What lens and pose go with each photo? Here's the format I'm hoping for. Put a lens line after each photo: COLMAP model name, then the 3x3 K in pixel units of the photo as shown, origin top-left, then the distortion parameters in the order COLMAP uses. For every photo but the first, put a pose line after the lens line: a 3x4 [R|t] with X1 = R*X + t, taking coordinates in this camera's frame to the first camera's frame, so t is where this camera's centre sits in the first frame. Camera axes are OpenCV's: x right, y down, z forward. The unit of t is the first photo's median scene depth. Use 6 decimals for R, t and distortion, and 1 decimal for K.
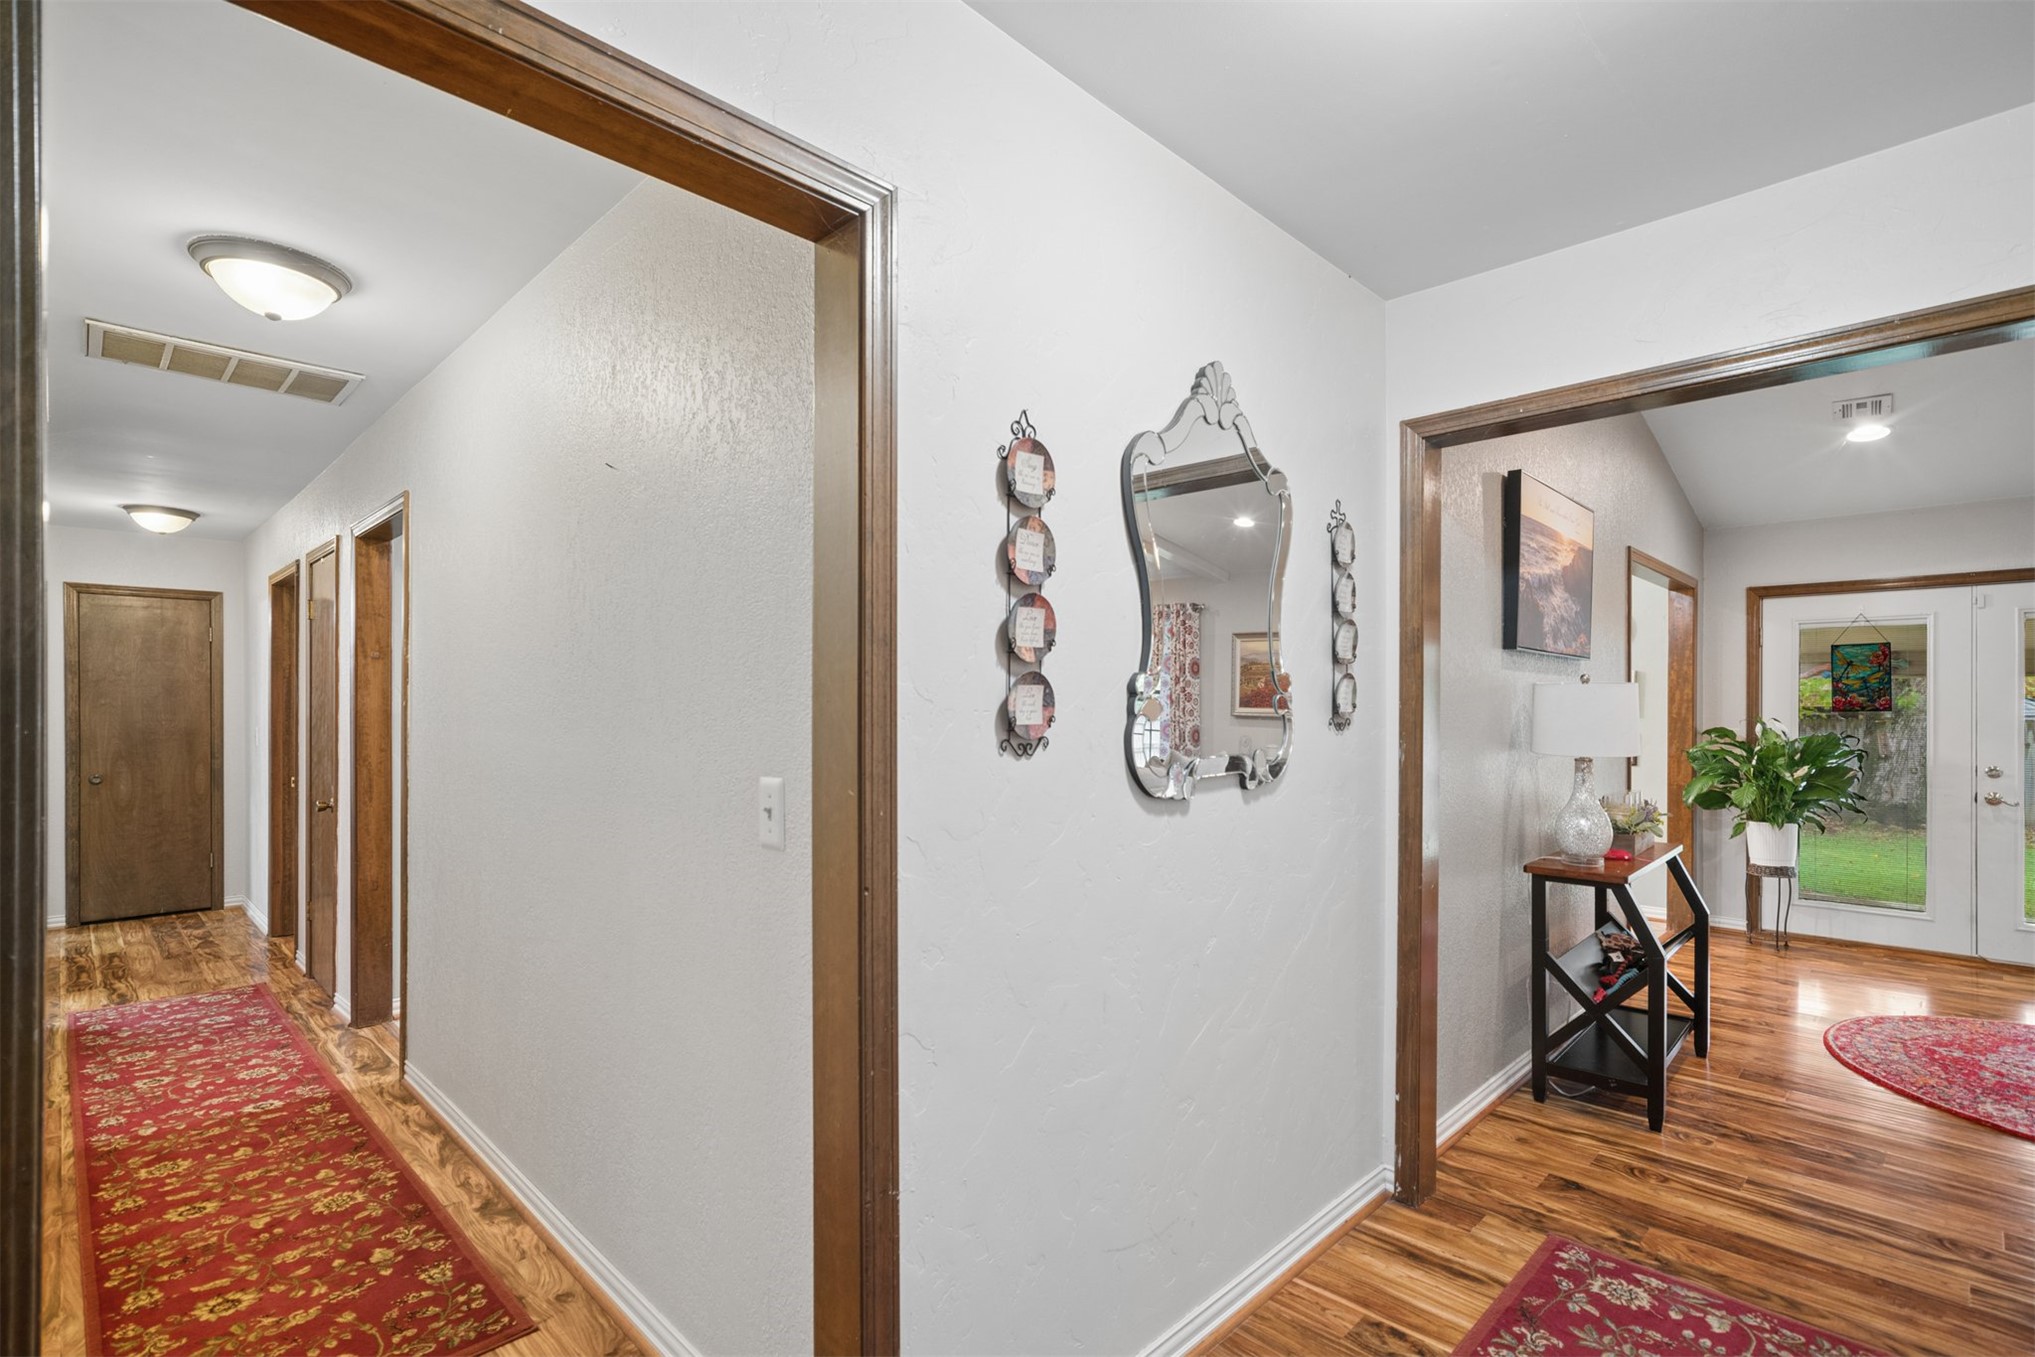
lens RADIAL K [[951.9, 0, 1026.5], [0, 951.9, 703.6], [0, 0, 1]] dist [-0.020033, 0.013975]
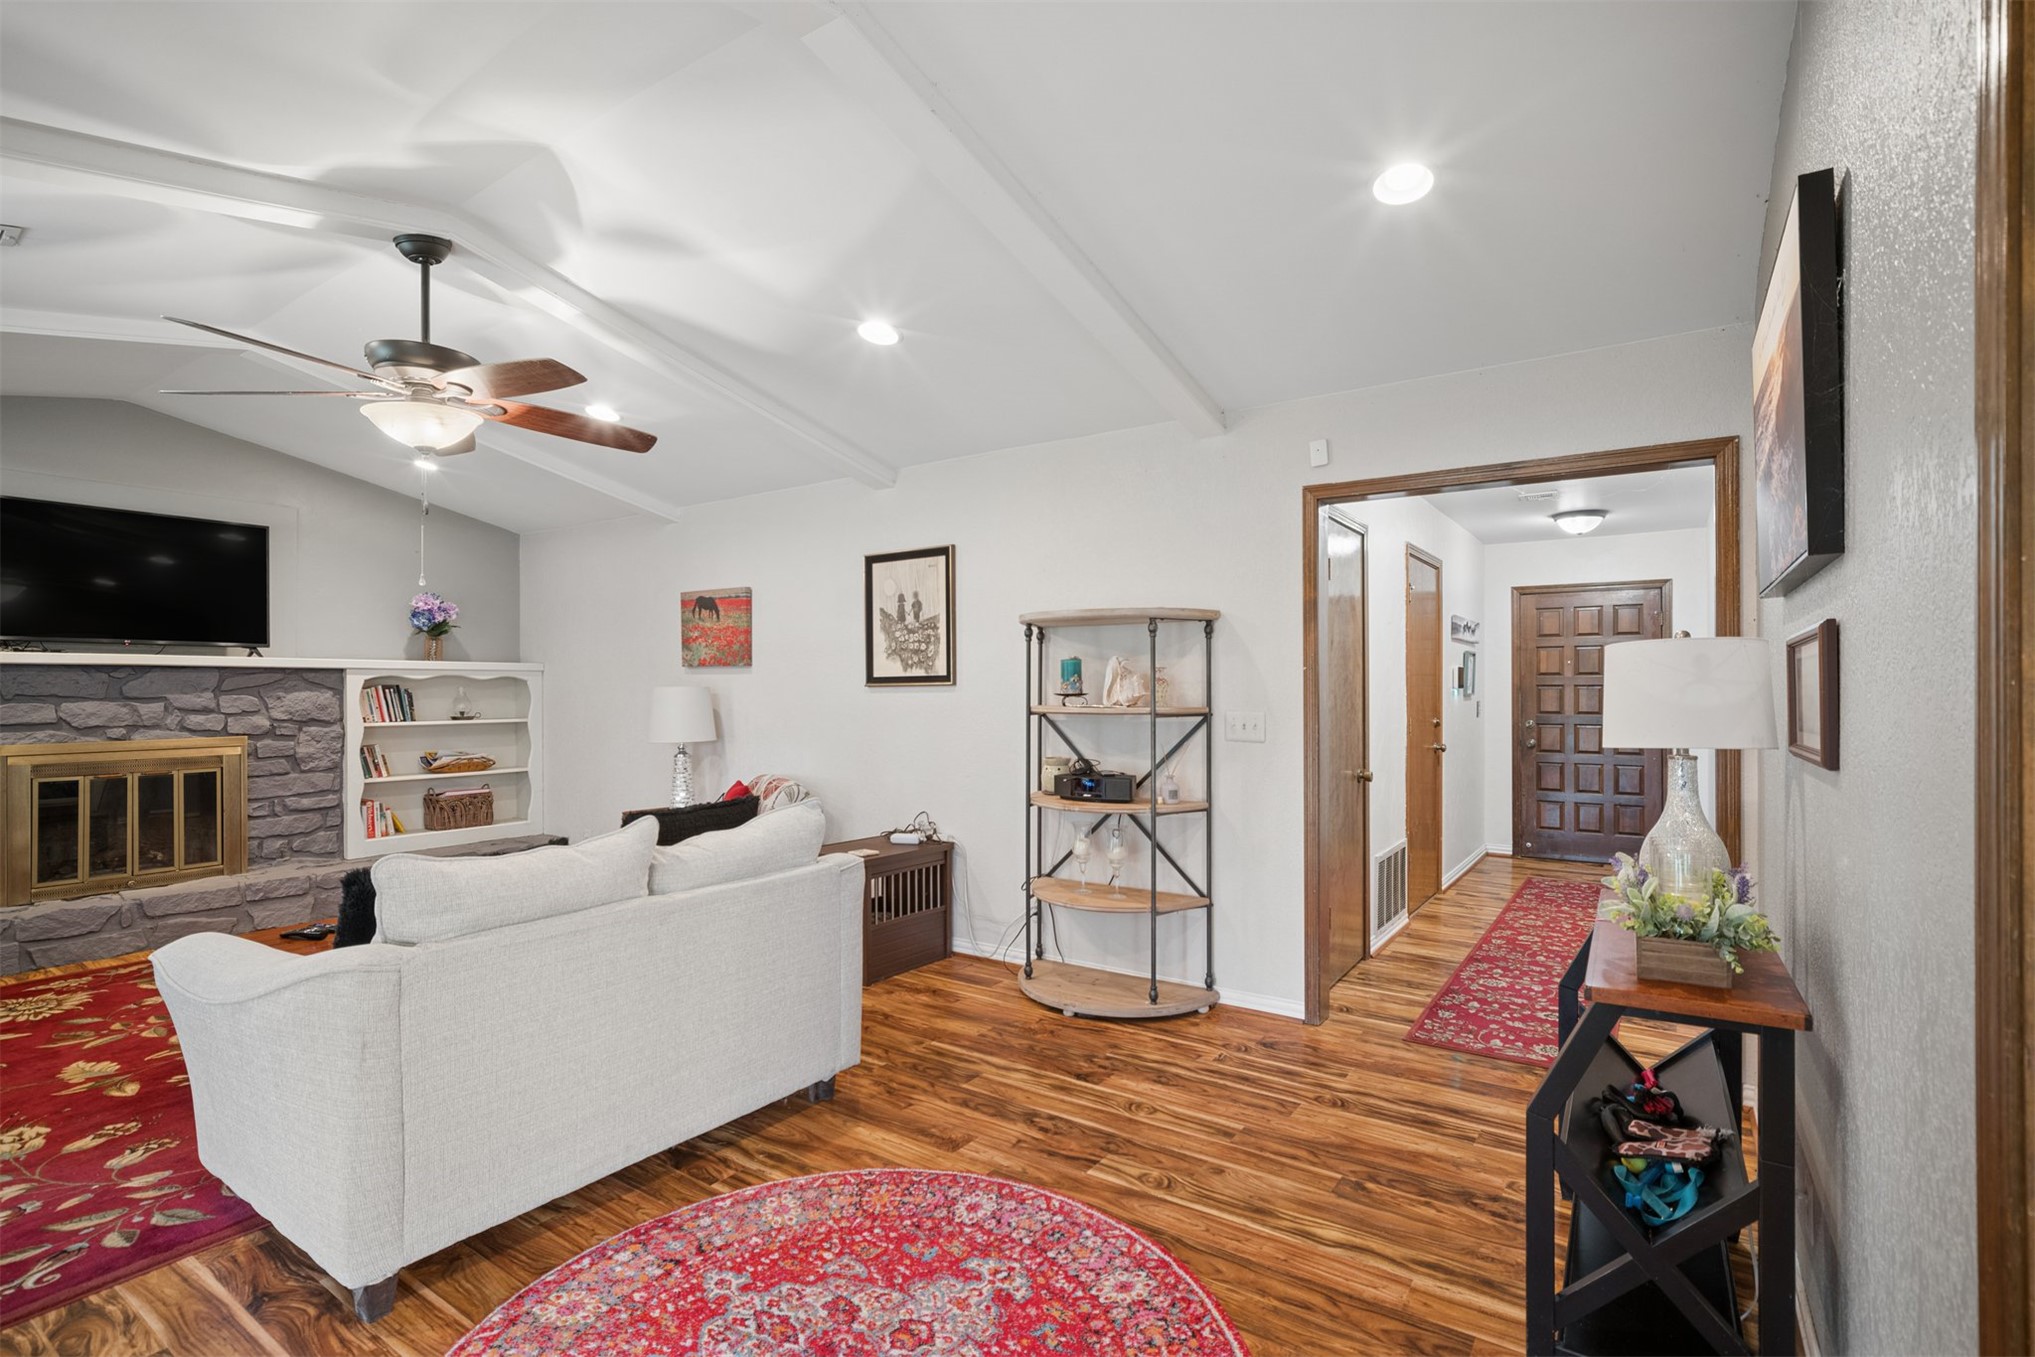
lens RADIAL K [[951.9, 0, 1024.9], [0, 951.9, 684.8], [0, 0, 1]] dist [-0.020033, 0.013975]
pose [[-0.983798, -0.005941, -0.179183, 1.192034], [-0.004710, 0.999962, -0.007295, 0.013228], [0.179220, -0.006333, -0.983789, 1.606511]]
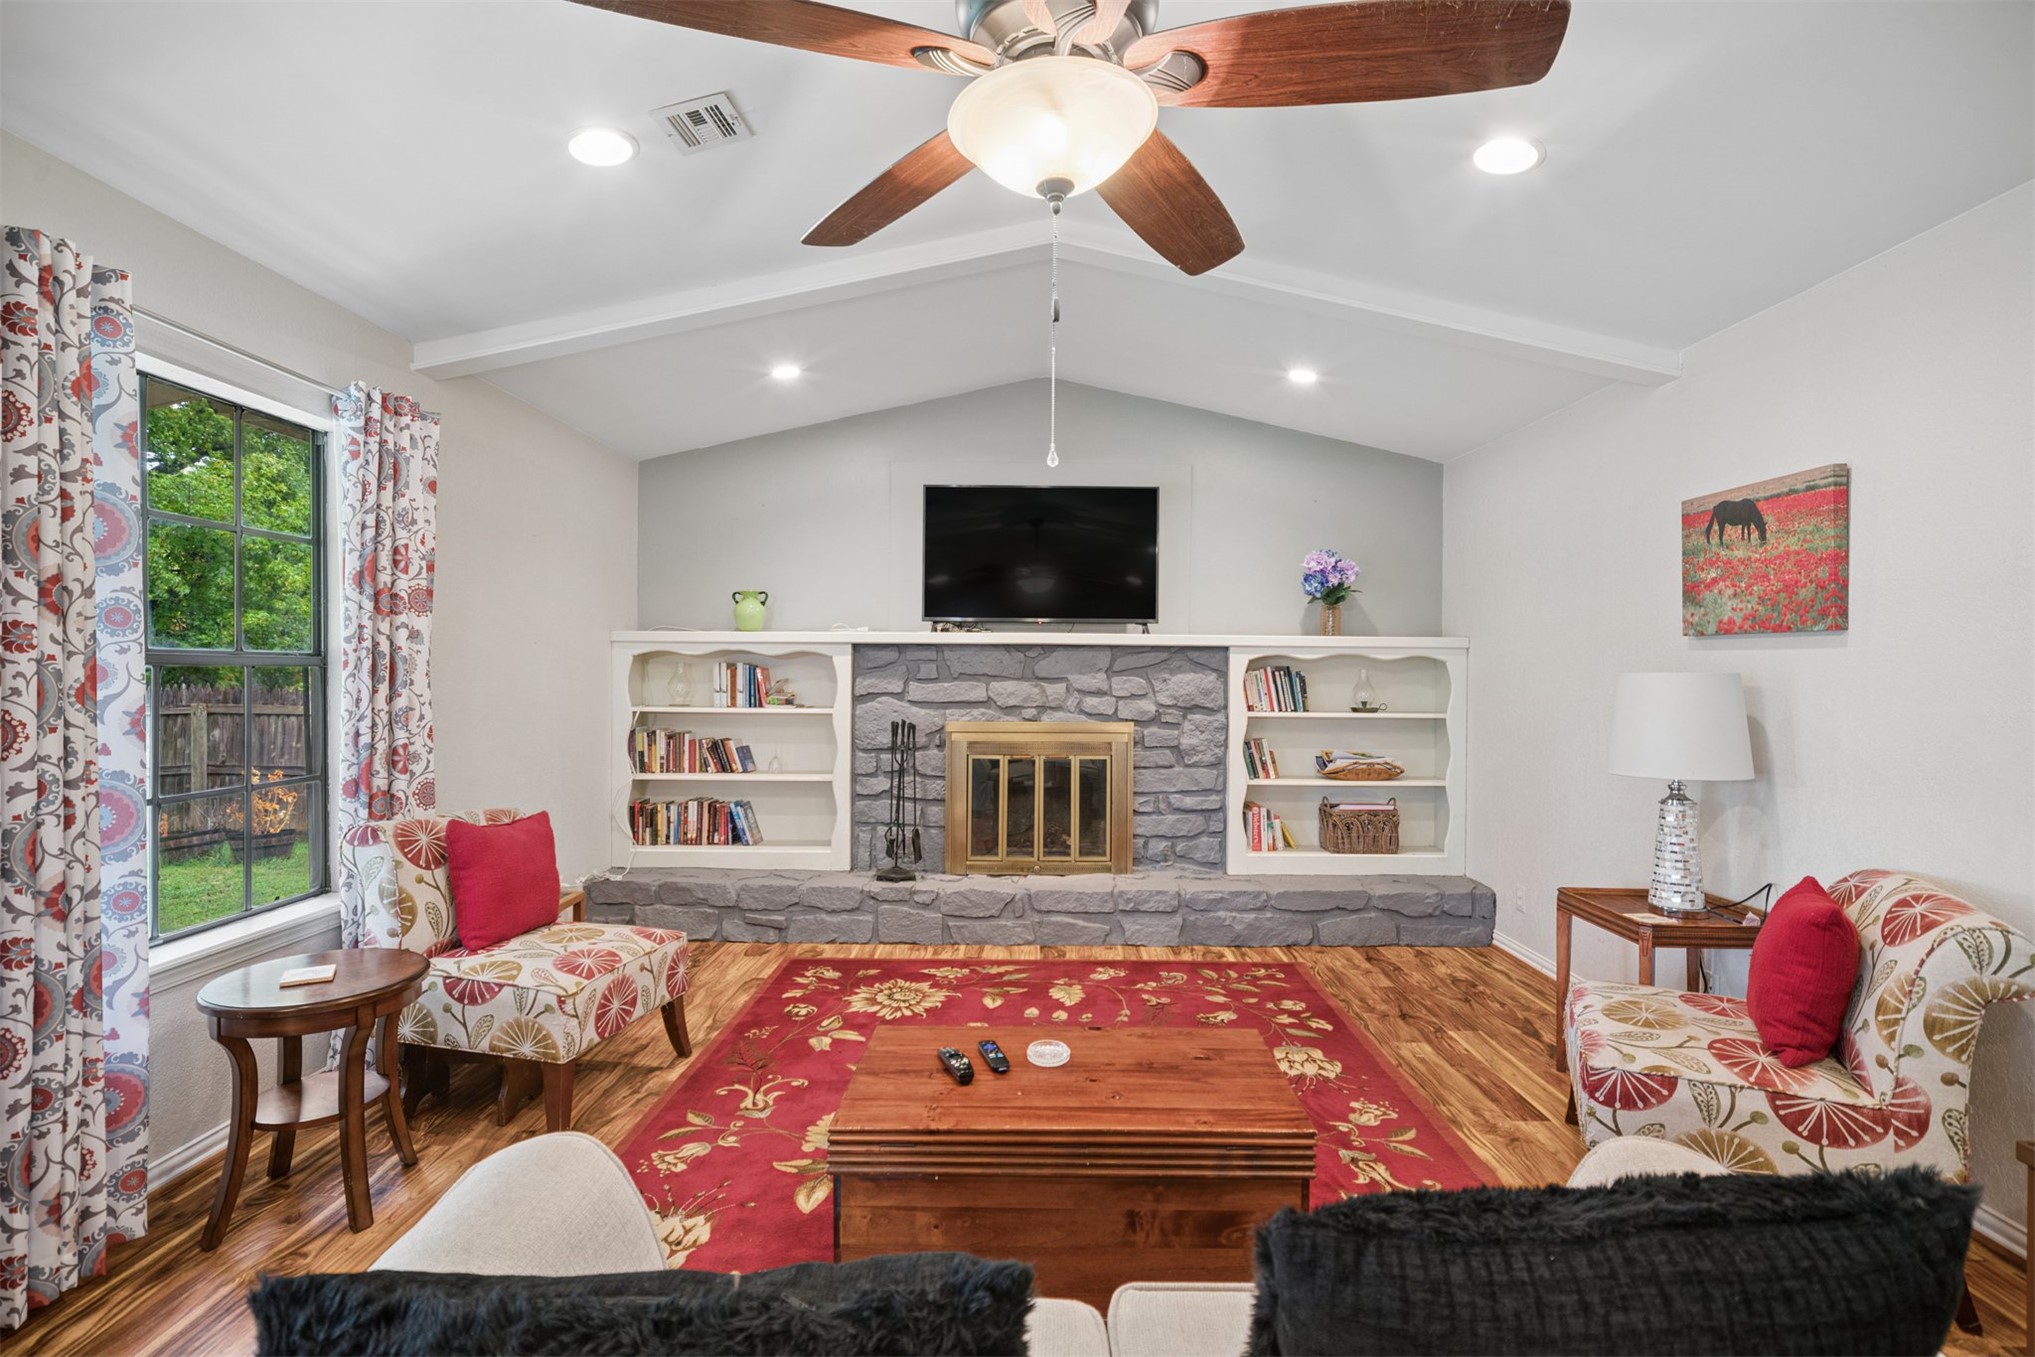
lens RADIAL K [[951.9, 0, 1031.8], [0, 951.9, 676.7], [0, 0, 1]] dist [-0.020033, 0.013975]
pose [[-0.702832, -0.020018, 0.711075, 1.285506], [-0.015487, 0.999798, 0.012839, 0.008824], [-0.711188, -0.001989, -0.702999, 0.882769]]
